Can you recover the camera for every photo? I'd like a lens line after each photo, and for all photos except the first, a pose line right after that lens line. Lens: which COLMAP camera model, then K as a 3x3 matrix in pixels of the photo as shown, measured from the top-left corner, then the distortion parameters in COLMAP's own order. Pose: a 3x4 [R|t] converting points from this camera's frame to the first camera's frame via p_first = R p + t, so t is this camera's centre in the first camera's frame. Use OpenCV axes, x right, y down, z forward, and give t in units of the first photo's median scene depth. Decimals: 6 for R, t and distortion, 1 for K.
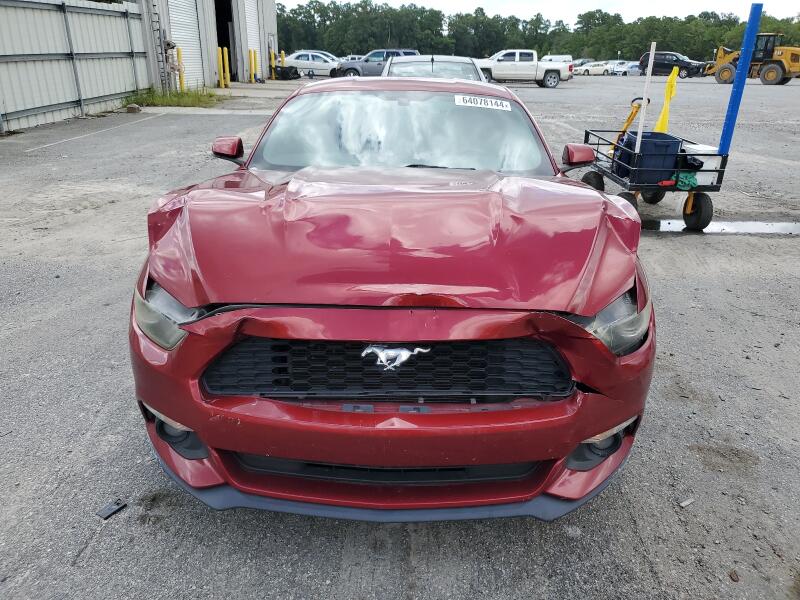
lens RADIAL K [[610.2, 0, 403.4], [0, 610.2, 297.0], [0, 0, 1]] dist [0.004241, 0.005382]
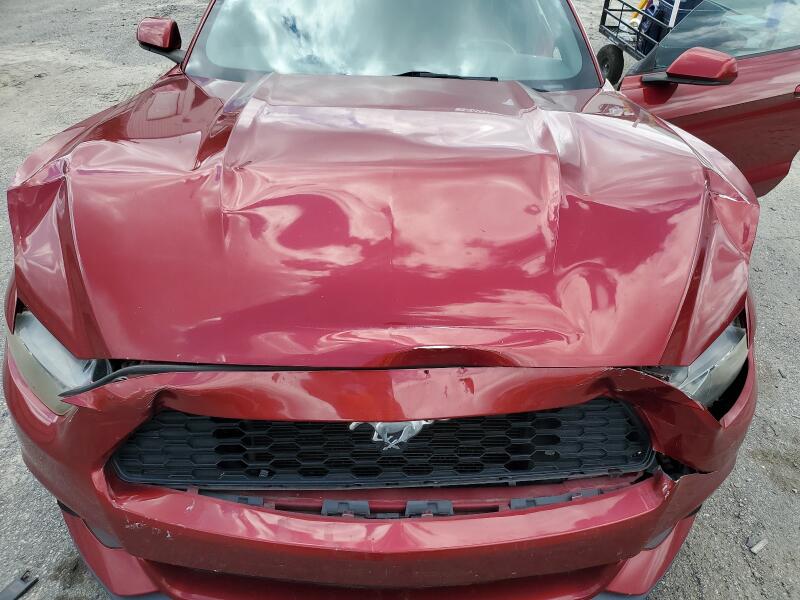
lens RADIAL K [[610.2, 0, 415.2], [0, 610.2, 295.6], [0, 0, 1]] dist [0.004241, 0.005382]
pose [[0.998885, -0.006529, 0.046761, -0.023009], [-0.004002, 0.975122, 0.221634, -0.163392], [-0.047045, -0.221574, 0.974008, 0.318024]]
